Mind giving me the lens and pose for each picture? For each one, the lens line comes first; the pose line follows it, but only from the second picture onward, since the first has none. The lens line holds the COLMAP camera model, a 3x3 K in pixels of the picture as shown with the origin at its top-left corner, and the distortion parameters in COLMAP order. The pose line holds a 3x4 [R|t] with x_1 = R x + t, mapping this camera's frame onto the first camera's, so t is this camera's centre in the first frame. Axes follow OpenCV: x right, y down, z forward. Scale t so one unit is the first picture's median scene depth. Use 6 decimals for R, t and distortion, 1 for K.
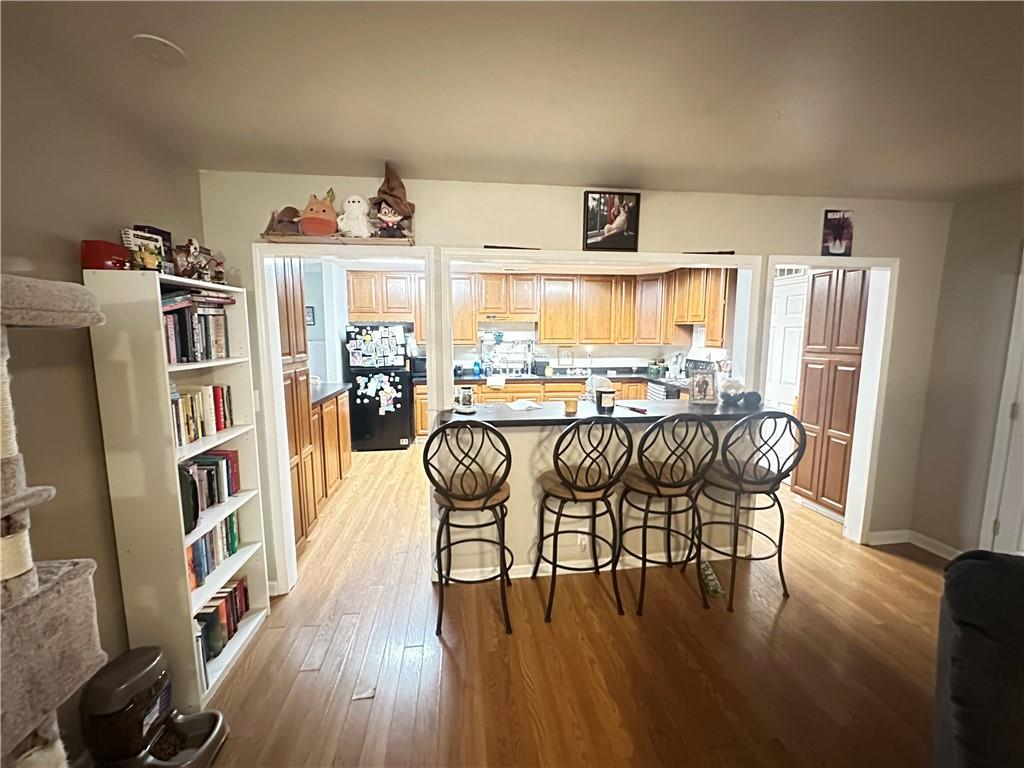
lens RADIAL K [[410.1, 0, 510.1], [0, 410.1, 384.5], [0, 0, 1]] dist [-0.000385, -0.000168]
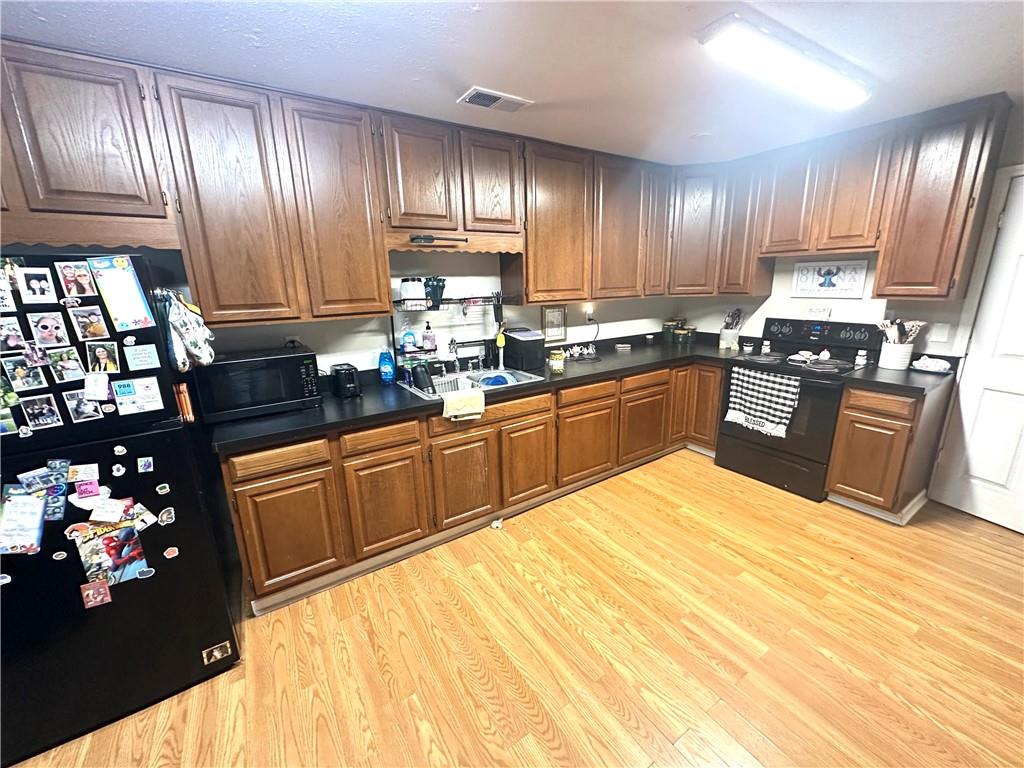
lens RADIAL K [[410.1, 0, 515.7], [0, 410.1, 384.3], [0, 0, 1]] dist [-0.000385, -0.000168]
pose [[0.894836, -0.127594, 0.427772, -0.160257], [0.073105, 0.987229, 0.141543, -0.080928], [-0.440369, -0.095386, 0.892736, 0.633782]]
